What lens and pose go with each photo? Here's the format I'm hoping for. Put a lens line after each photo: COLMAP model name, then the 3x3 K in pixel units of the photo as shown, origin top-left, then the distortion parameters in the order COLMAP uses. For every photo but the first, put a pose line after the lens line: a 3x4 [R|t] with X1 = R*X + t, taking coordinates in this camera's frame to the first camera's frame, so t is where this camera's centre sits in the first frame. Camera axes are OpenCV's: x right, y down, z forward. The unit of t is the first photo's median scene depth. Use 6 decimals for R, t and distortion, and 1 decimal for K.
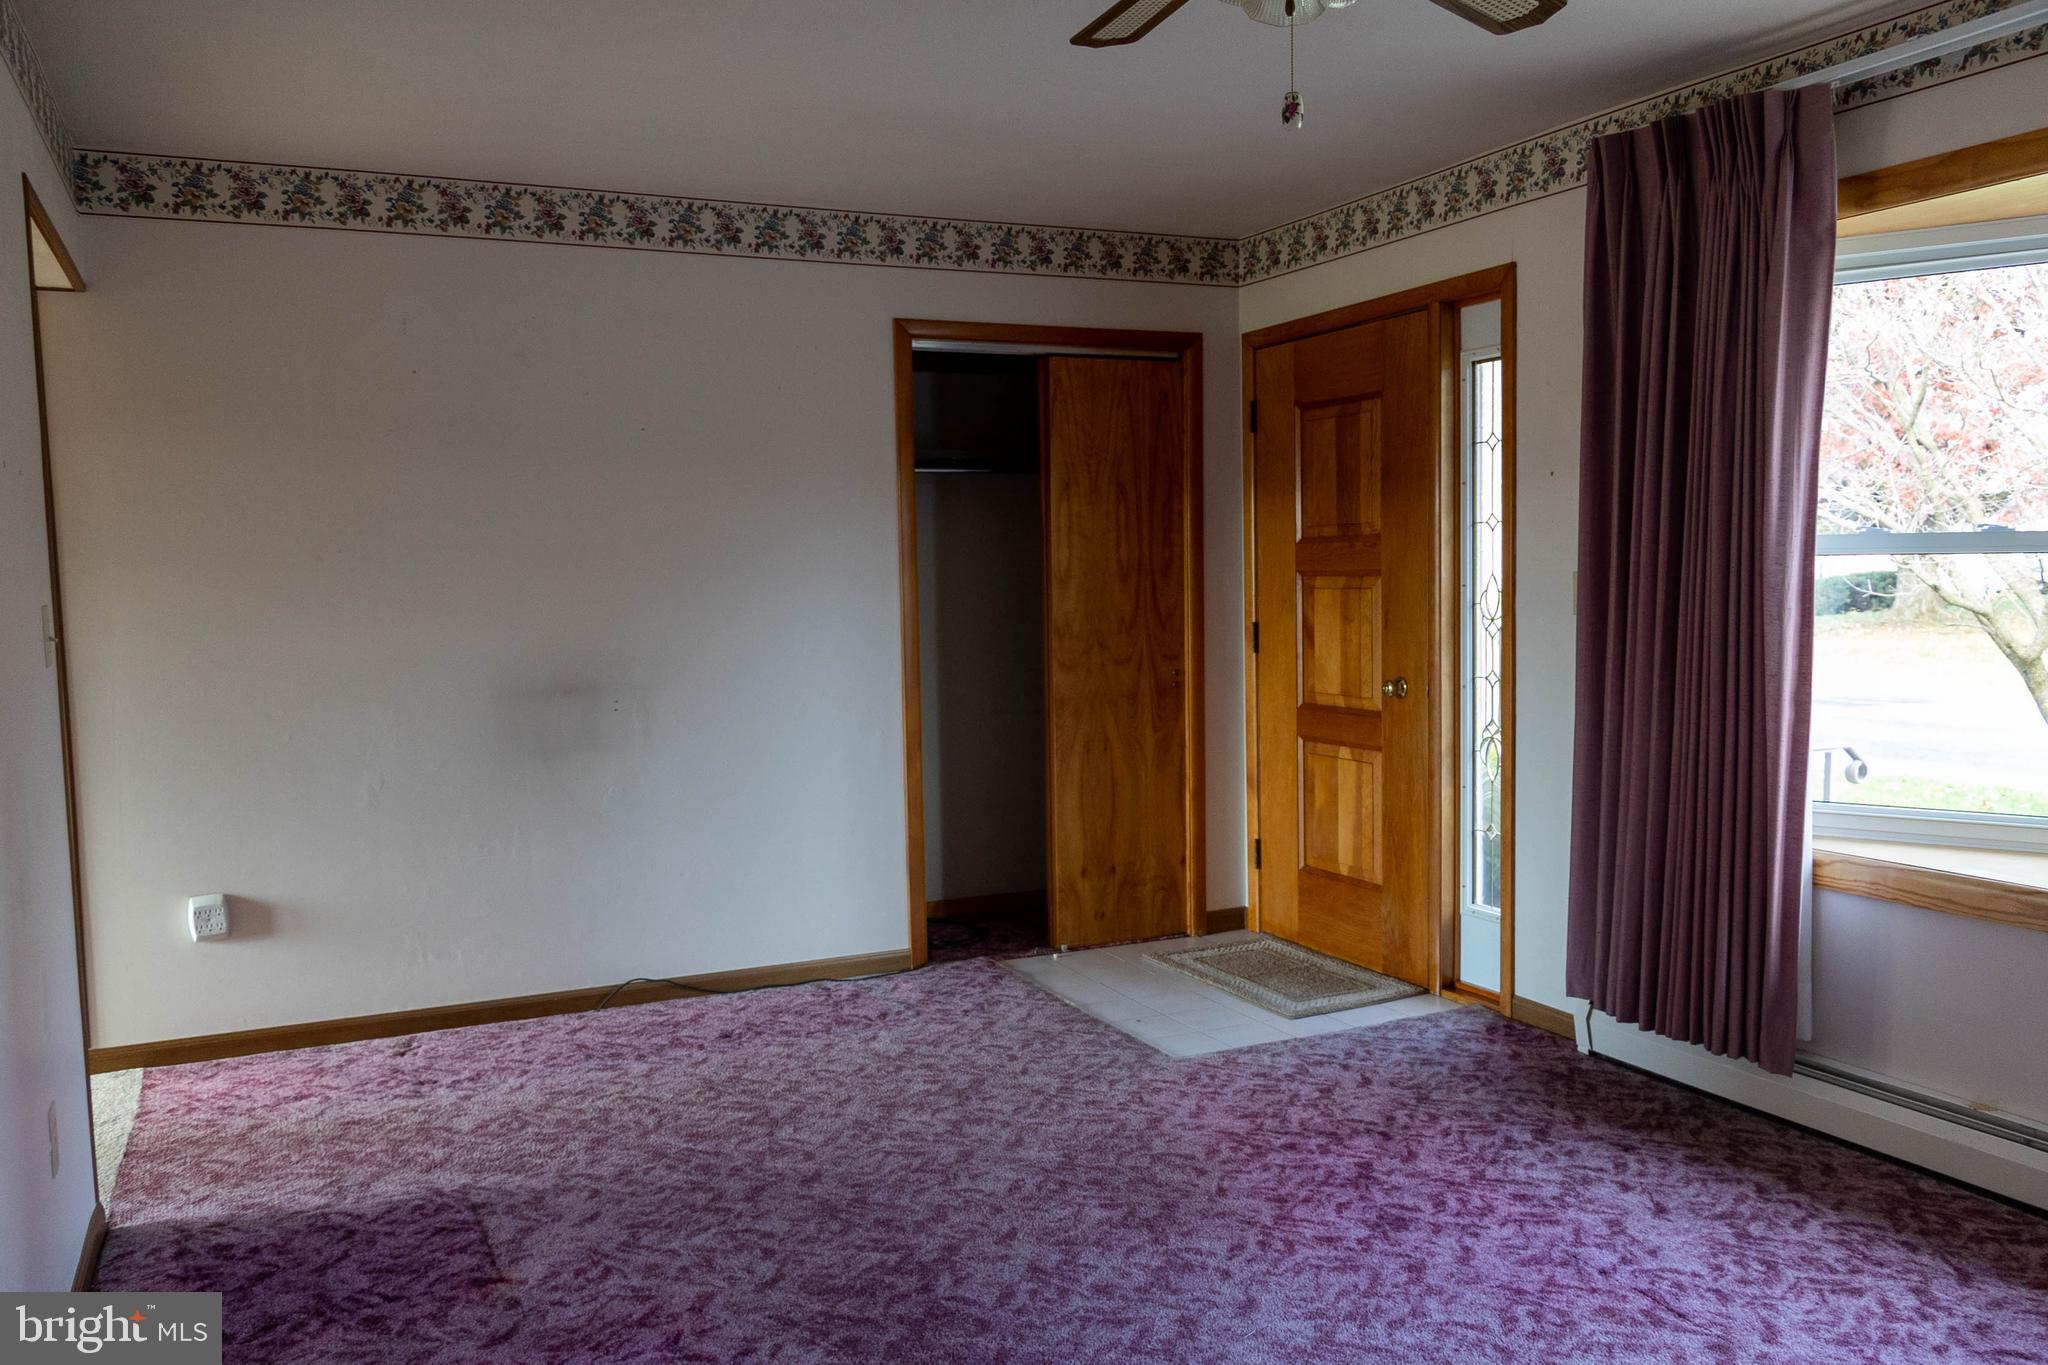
lens RADIAL K [[1640.2, 0, 1014.6], [0, 1640.2, 704.2], [0, 0, 1]] dist [0.019136, -0.005736]
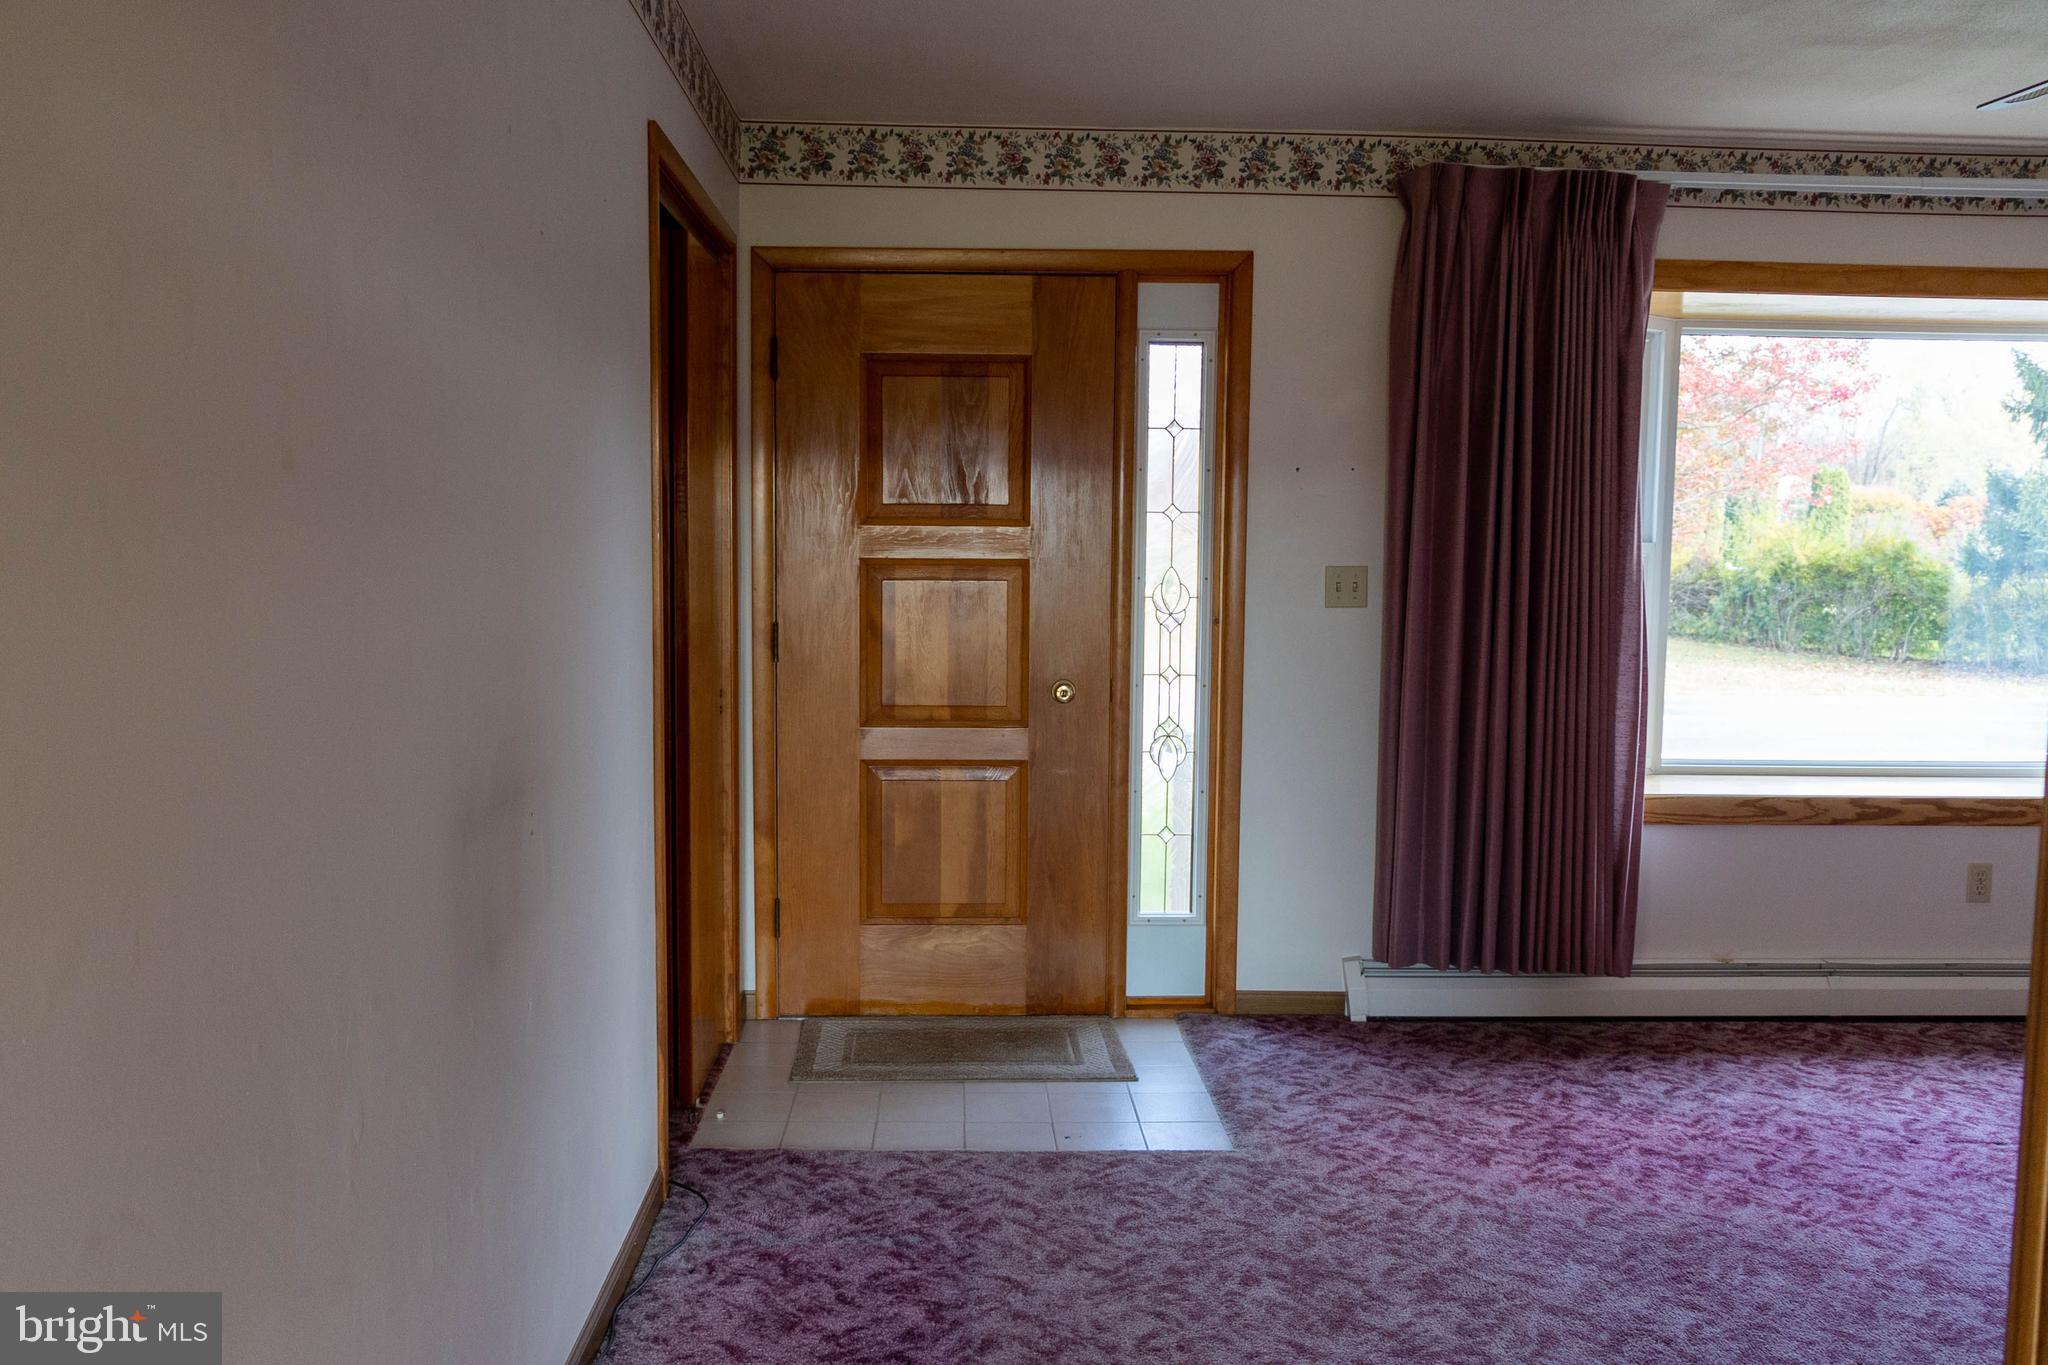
lens RADIAL K [[1620.4, 0, 1012.4], [0, 1620.4, 713.5], [0, 0, 1]] dist [-0.006214, -0.004681]
pose [[0.385267, -0.065101, 0.920506, -0.682800], [0.058552, 0.997223, 0.046021, -0.046770], [-0.920946, 0.036167, 0.388009, 0.787392]]
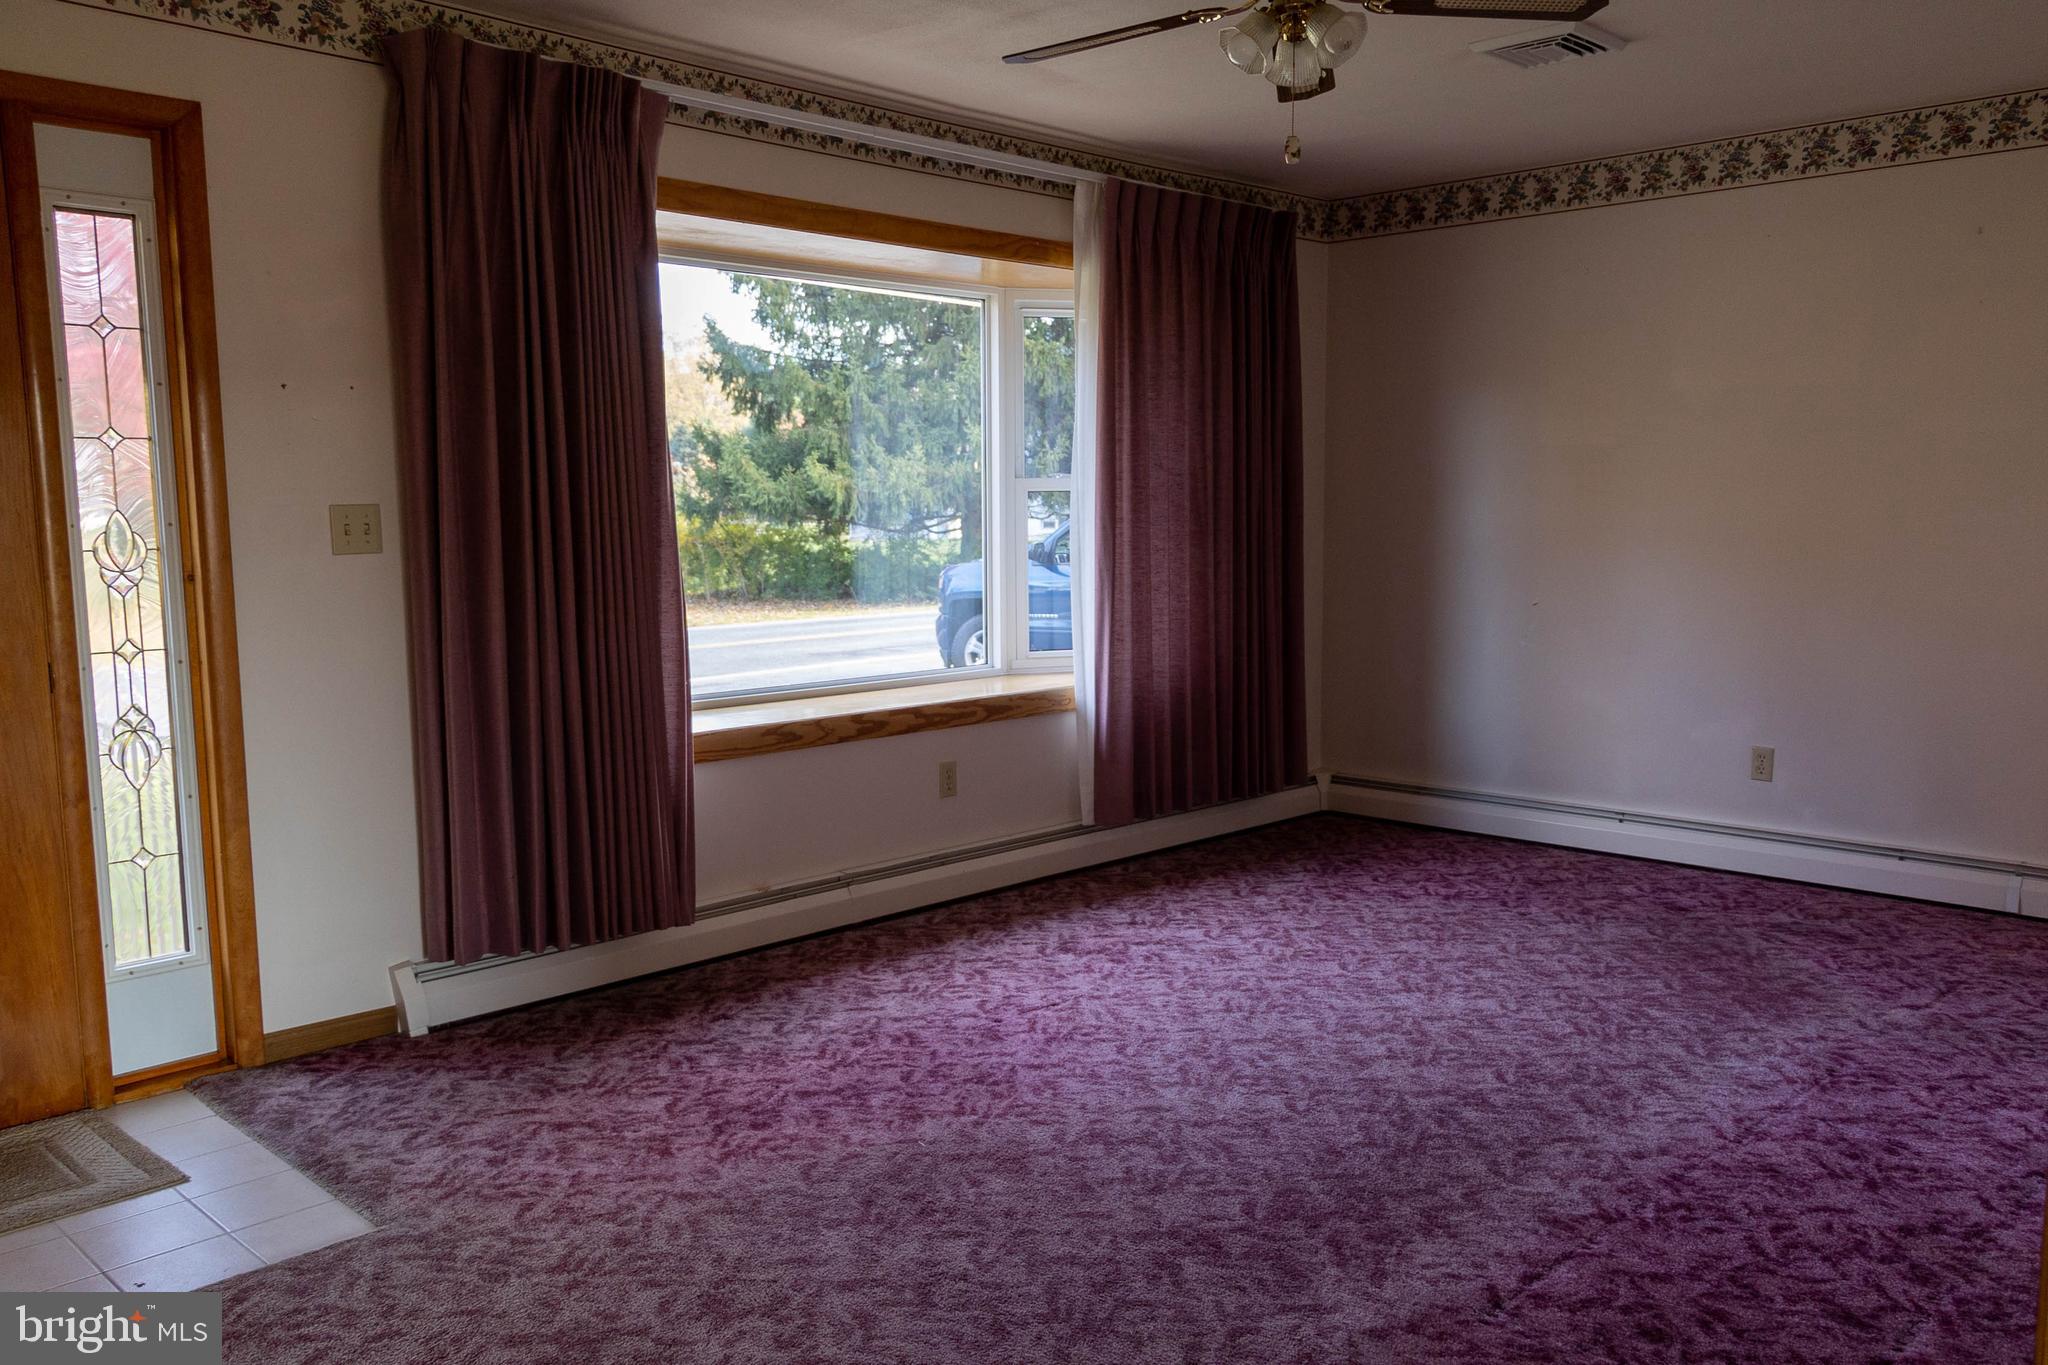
lens RADIAL K [[1623.3, 0, 1020.7], [0, 1623.3, 707.5], [0, 0, 1]] dist [-0.013919, 0.040828]
pose [[-0.351272, -0.089879, 0.931949, -0.587188], [0.097608, 0.986442, 0.131925, -0.052722], [-0.931172, 0.137308, -0.337737, 0.960746]]
